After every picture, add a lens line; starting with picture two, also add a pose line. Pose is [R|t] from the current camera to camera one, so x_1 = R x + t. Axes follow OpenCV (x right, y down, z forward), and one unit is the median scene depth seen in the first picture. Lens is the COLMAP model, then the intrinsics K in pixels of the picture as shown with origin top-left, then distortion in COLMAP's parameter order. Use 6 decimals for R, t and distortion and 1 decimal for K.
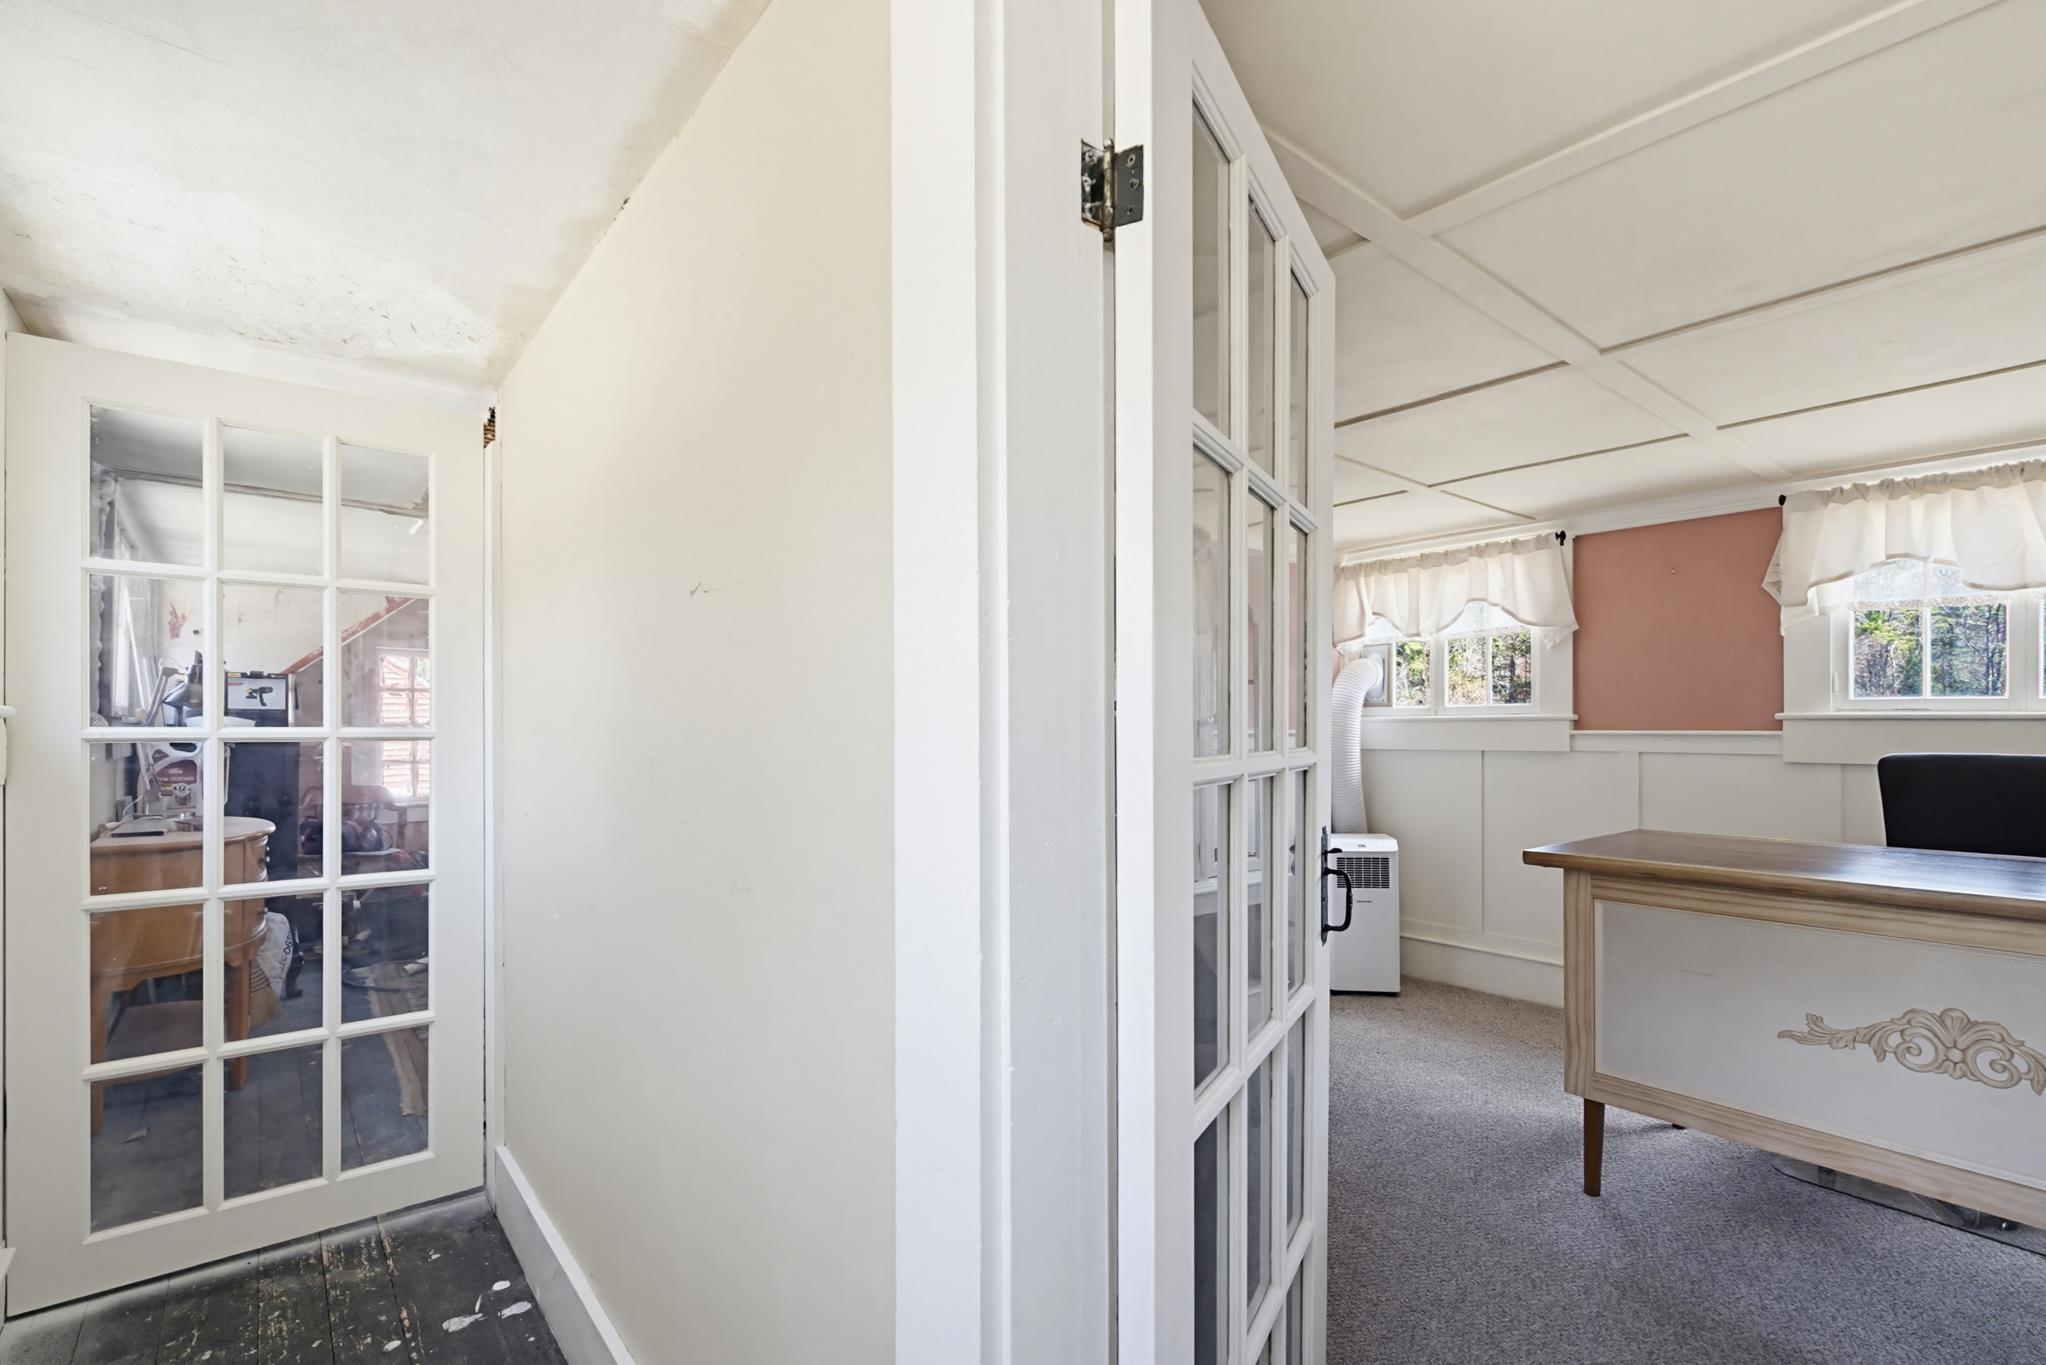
lens RADIAL K [[941.8, 0, 1030.4], [0, 941.8, 752.2], [0, 0, 1]] dist [-0.003433, -0.001274]
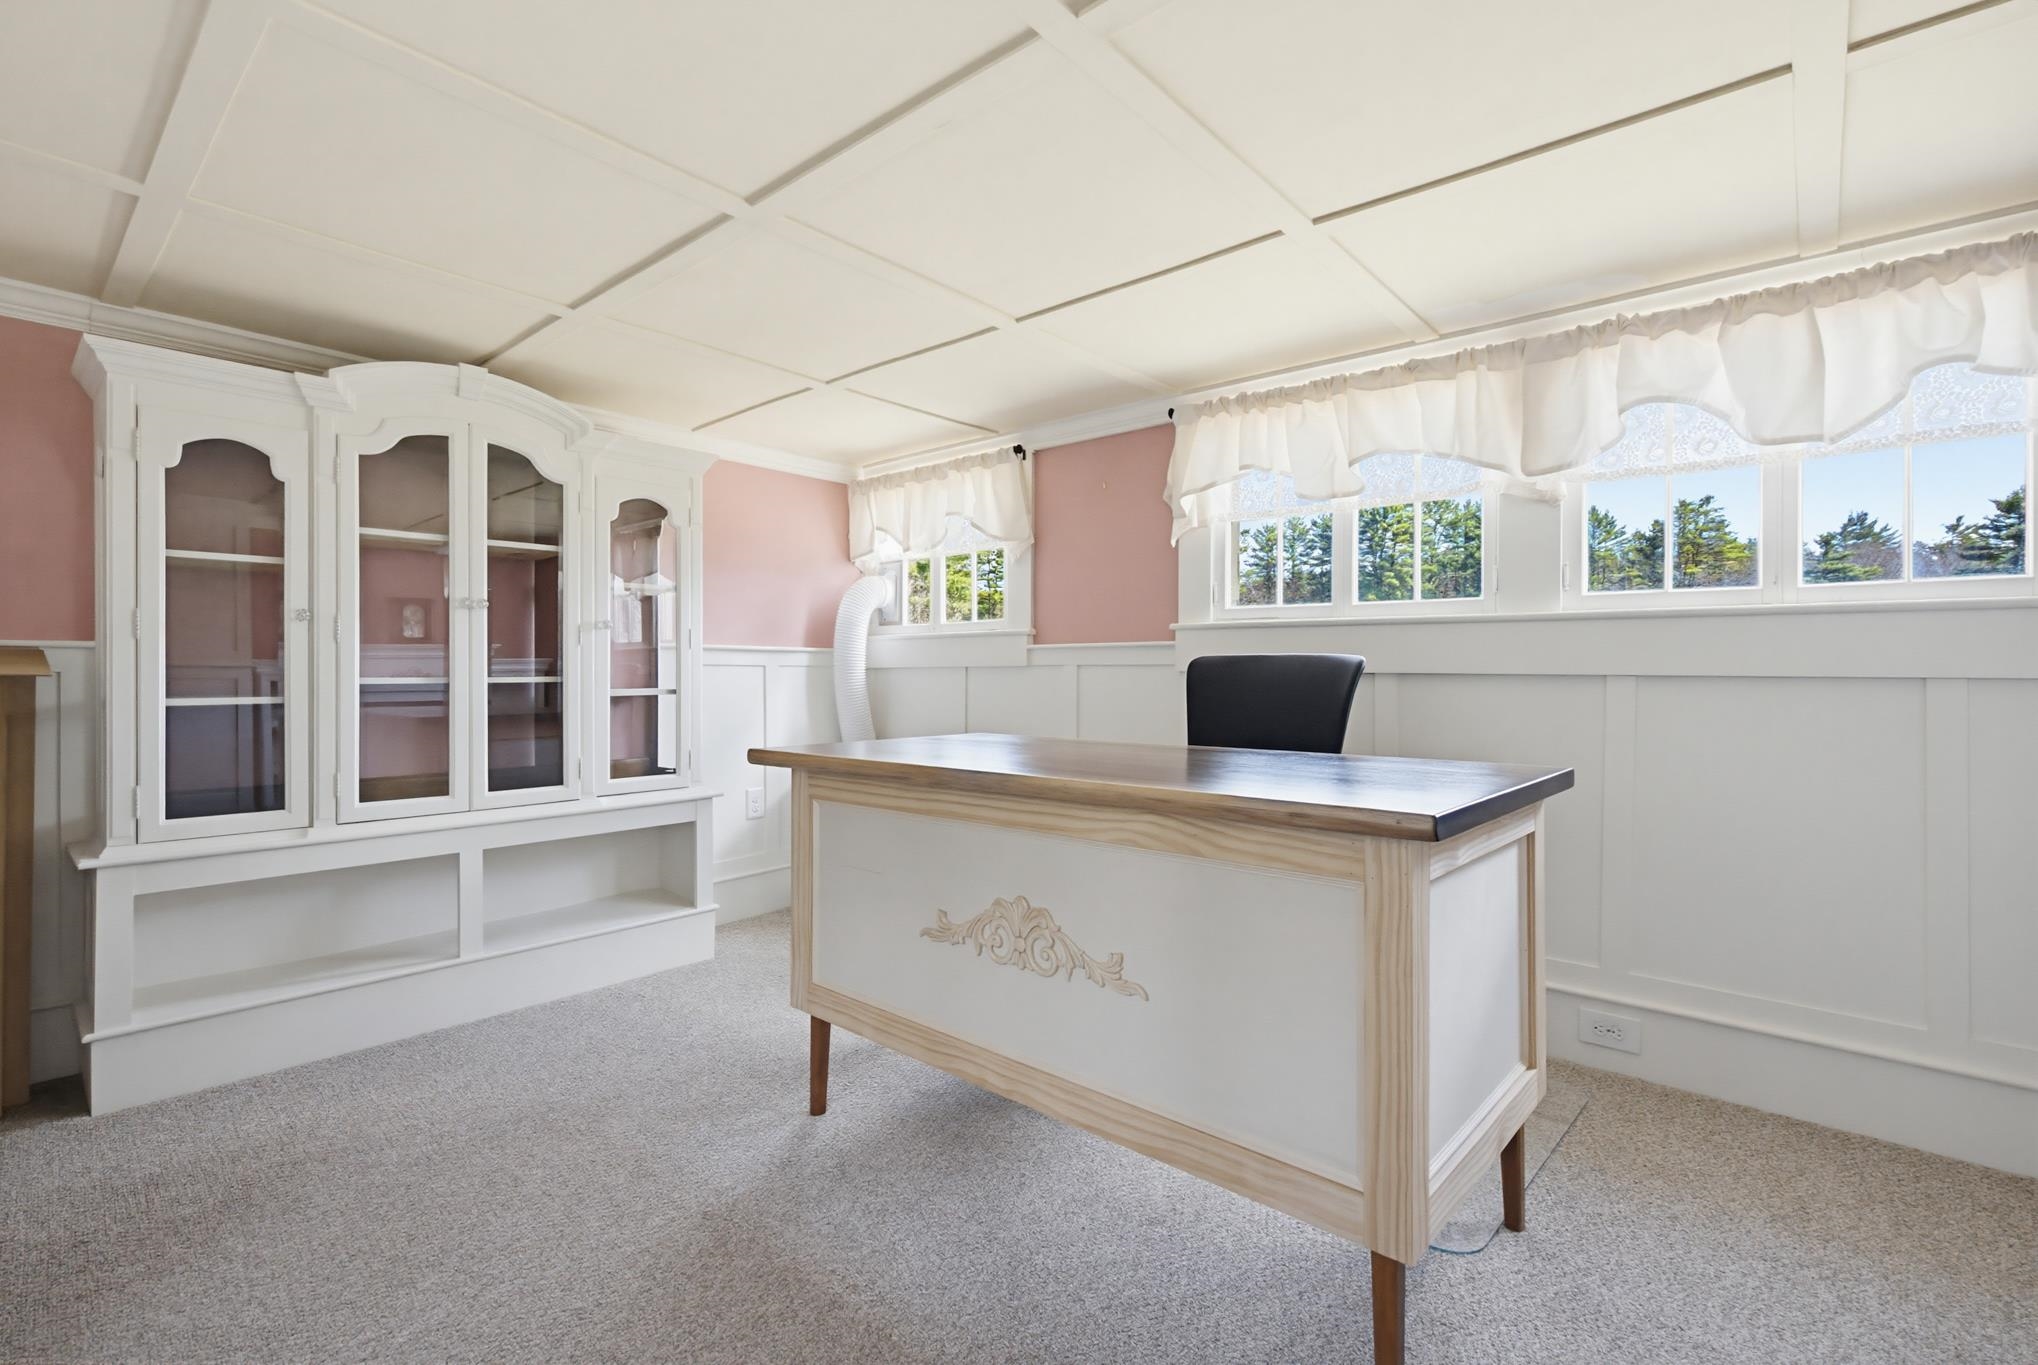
lens RADIAL K [[938.1, 0, 1000.4], [0, 938.1, 679.2], [0, 0, 1]] dist [-0.003433, -0.001274]
pose [[0.986330, 0.004471, 0.164723, 0.448914], [-0.000341, 0.999685, -0.025093, 0.044182], [-0.164784, 0.024694, 0.986021, 0.037421]]
